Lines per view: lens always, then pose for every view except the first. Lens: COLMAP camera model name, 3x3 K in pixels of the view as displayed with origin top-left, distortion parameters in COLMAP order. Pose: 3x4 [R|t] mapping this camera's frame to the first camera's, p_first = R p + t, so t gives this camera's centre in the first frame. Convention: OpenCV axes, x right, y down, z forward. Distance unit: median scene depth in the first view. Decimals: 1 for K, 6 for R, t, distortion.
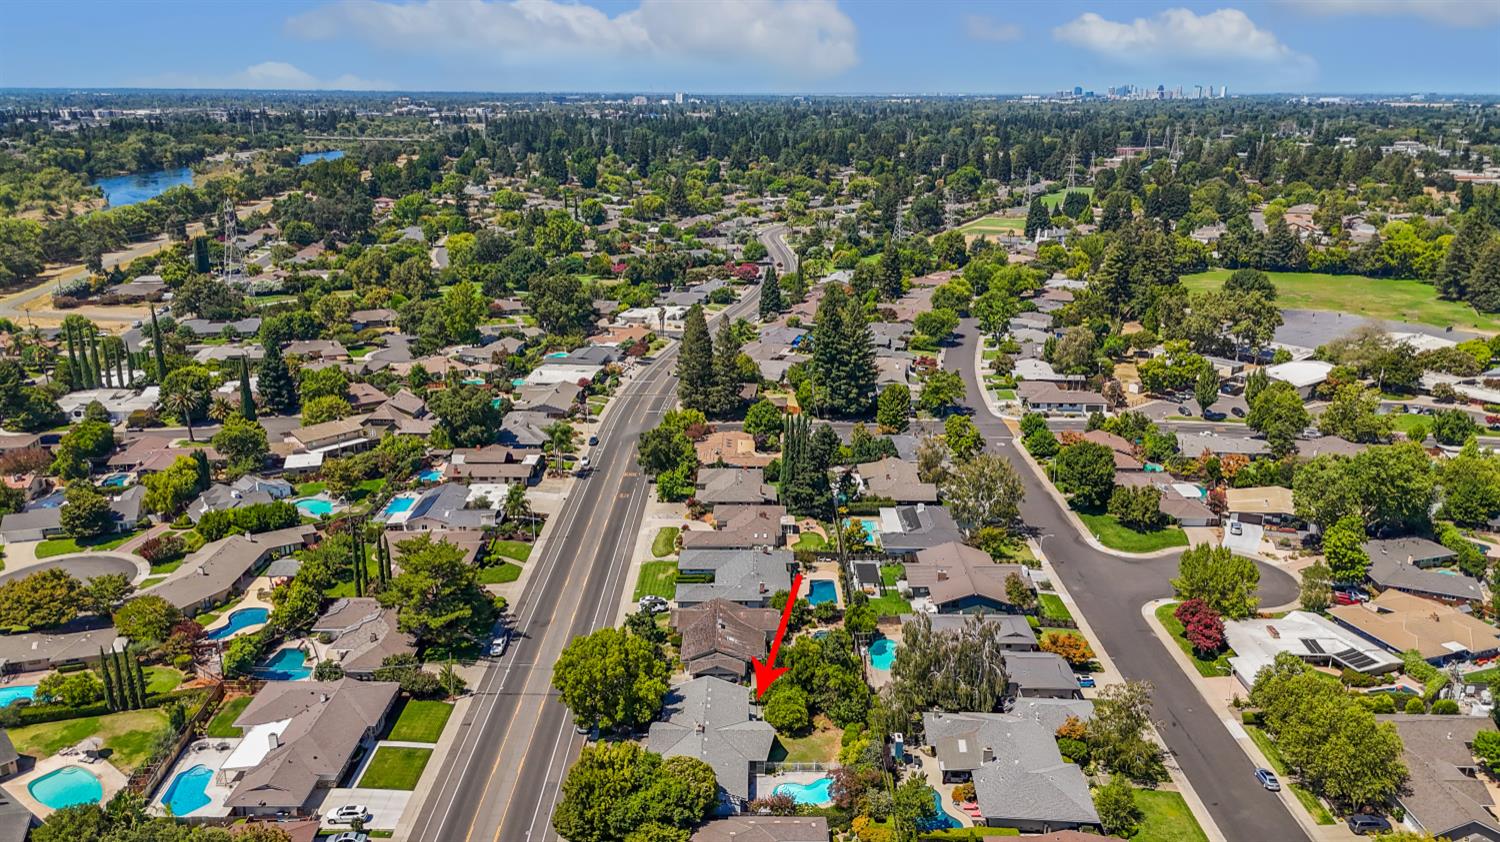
lens RADIAL K [[1133.6, 0, 750.0], [0, 1133.6, 421.0], [0, 0, 1]] dist [0.113889, -0.133104]
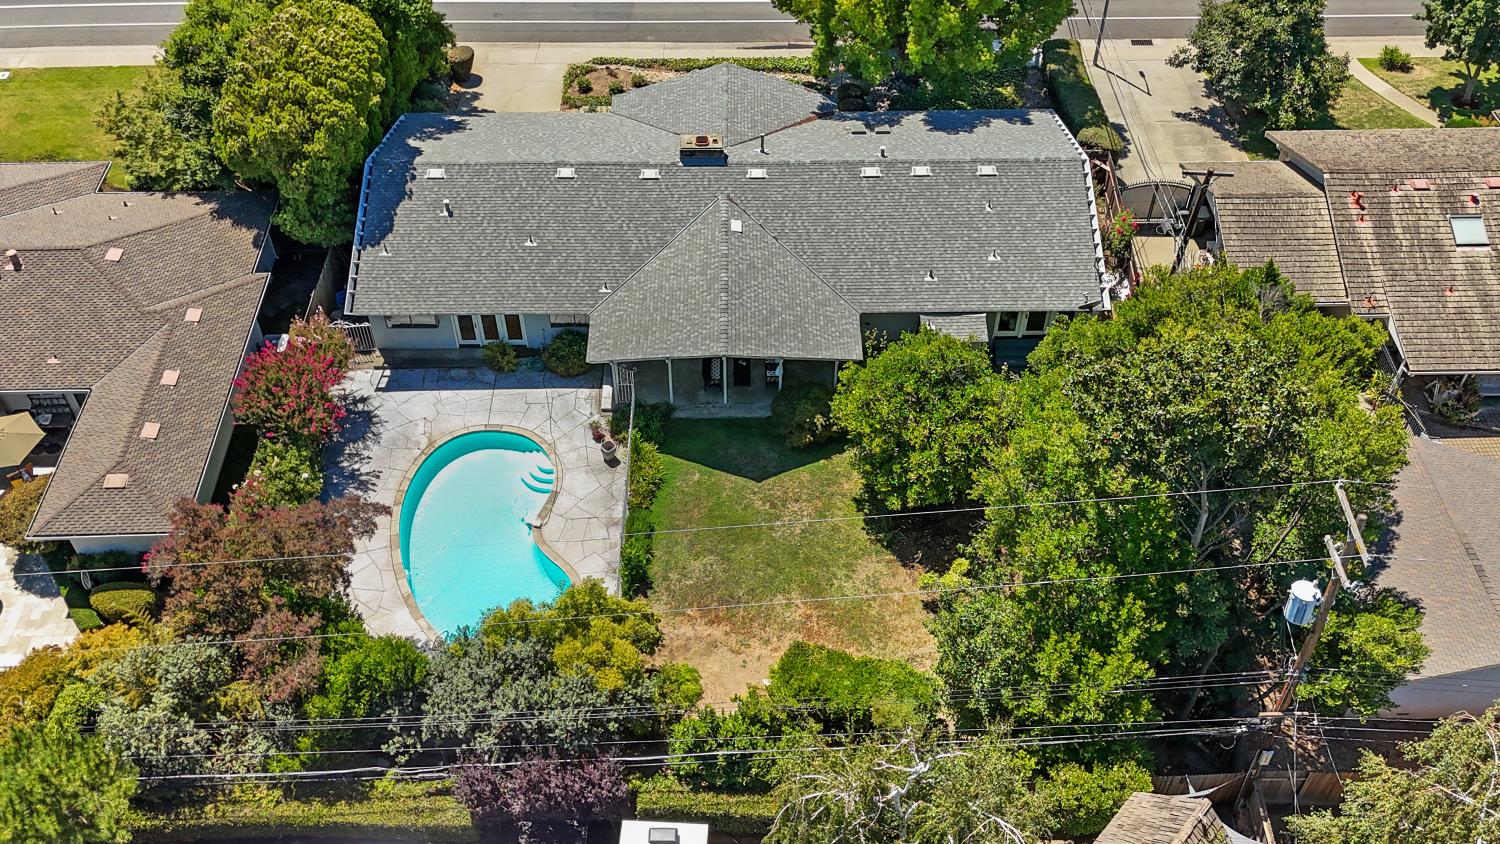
lens RADIAL K [[1133.6, 0, 750.0], [0, 1133.6, 422.0], [0, 0, 1]] dist [0.113889, -0.133104]
pose [[0.010420, 0.764143, -0.644963, 0.118381], [-0.280068, 0.621413, 0.731716, 0.065236], [0.959924, 0.173009, 0.220487, 0.610907]]
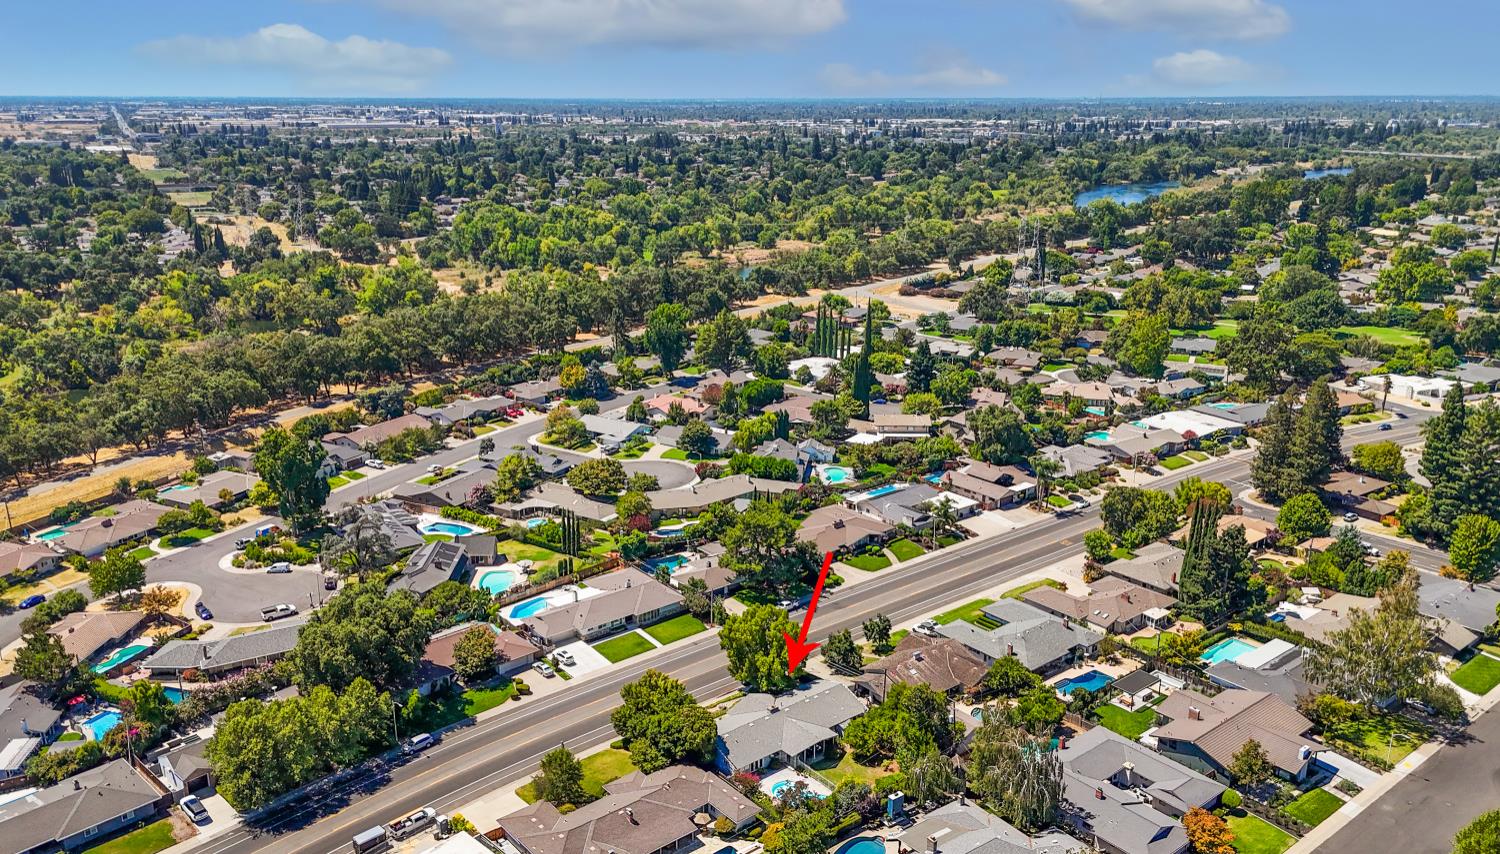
lens RADIAL K [[1157.6, 0, 750.0], [0, 1157.6, 427.0], [0, 0, 1]] dist [0.076355, -0.001607]
pose [[0.632698, 0.216223, -0.743600, 0.480677], [-0.219249, 0.970956, 0.095784, -0.074464], [0.742713, 0.102431, 0.661729, 0.109414]]
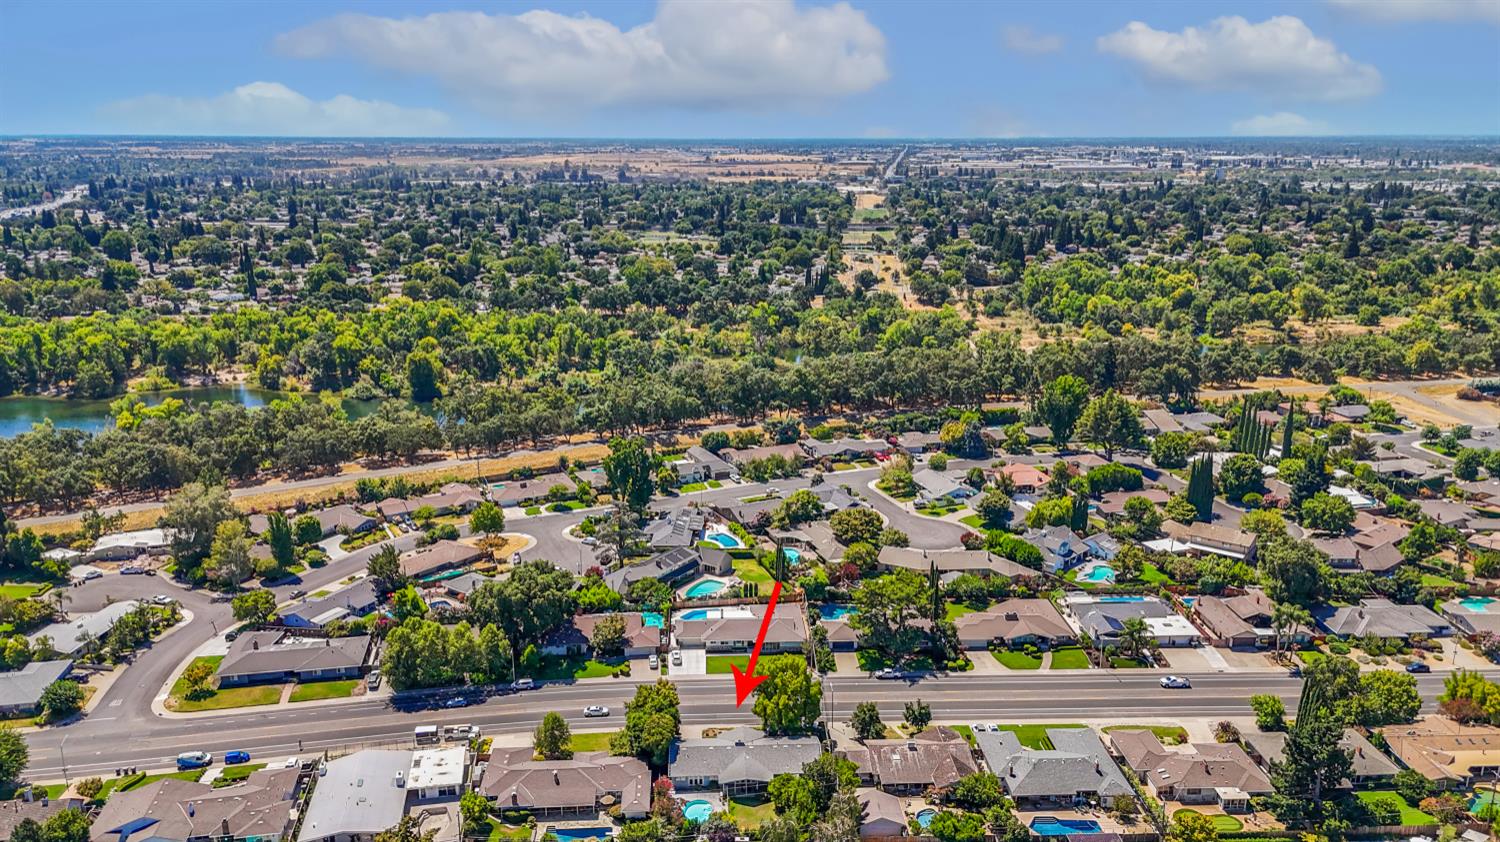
lens RADIAL K [[1133.6, 0, 750.0], [0, 1133.6, 421.0], [0, 0, 1]] dist [0.113889, -0.133104]
pose [[0.048261, 0.249965, -0.967052, 0.735347], [-0.281294, 0.932394, 0.226968, -0.247825], [0.958407, 0.261073, 0.115312, 0.482263]]
